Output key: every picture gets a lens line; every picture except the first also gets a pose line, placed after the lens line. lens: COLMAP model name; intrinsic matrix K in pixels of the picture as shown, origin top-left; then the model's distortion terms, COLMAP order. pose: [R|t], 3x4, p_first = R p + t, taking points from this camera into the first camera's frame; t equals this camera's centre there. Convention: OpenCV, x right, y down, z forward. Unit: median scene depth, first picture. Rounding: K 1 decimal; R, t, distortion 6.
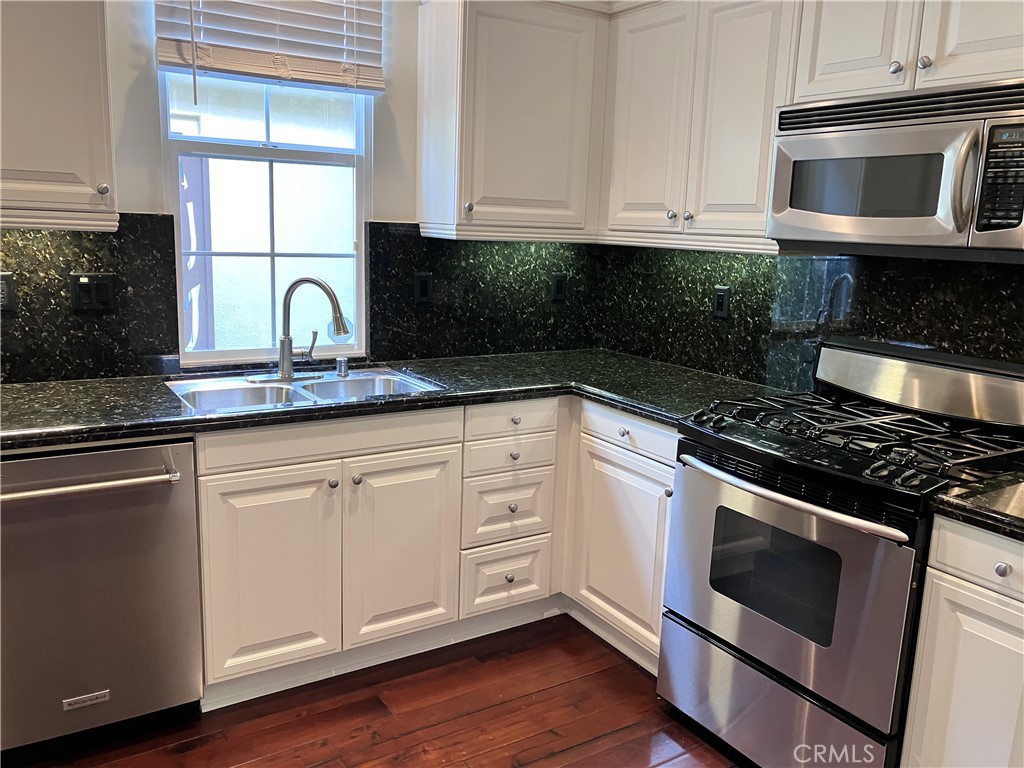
lens RADIAL K [[829.9, 0, 513.2], [0, 829.9, 385.1], [0, 0, 1]] dist [0.027925, -0.047339]
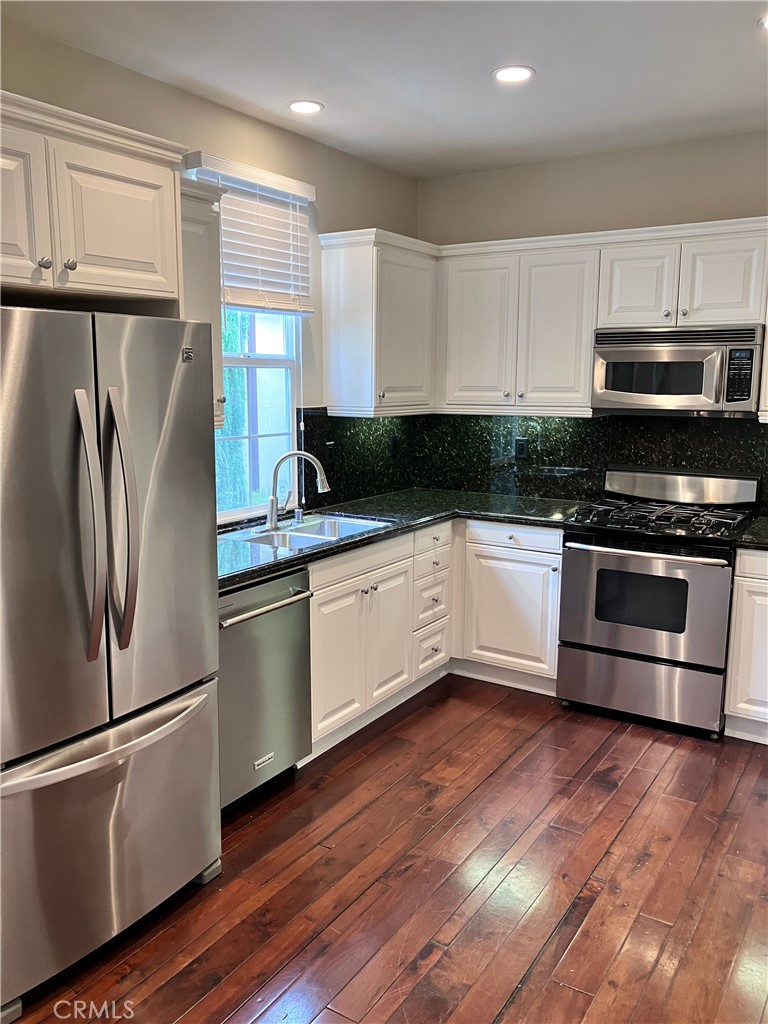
lens RADIAL K [[829.9, 0, 359.7], [0, 829.9, 511.1], [0, 0, 1]] dist [0.027925, -0.047339]
pose [[0.912461, -0.098943, 0.397020, -0.682420], [0.109650, 0.993961, -0.004296, -0.013220], [-0.394198, 0.047453, 0.917800, -0.286828]]
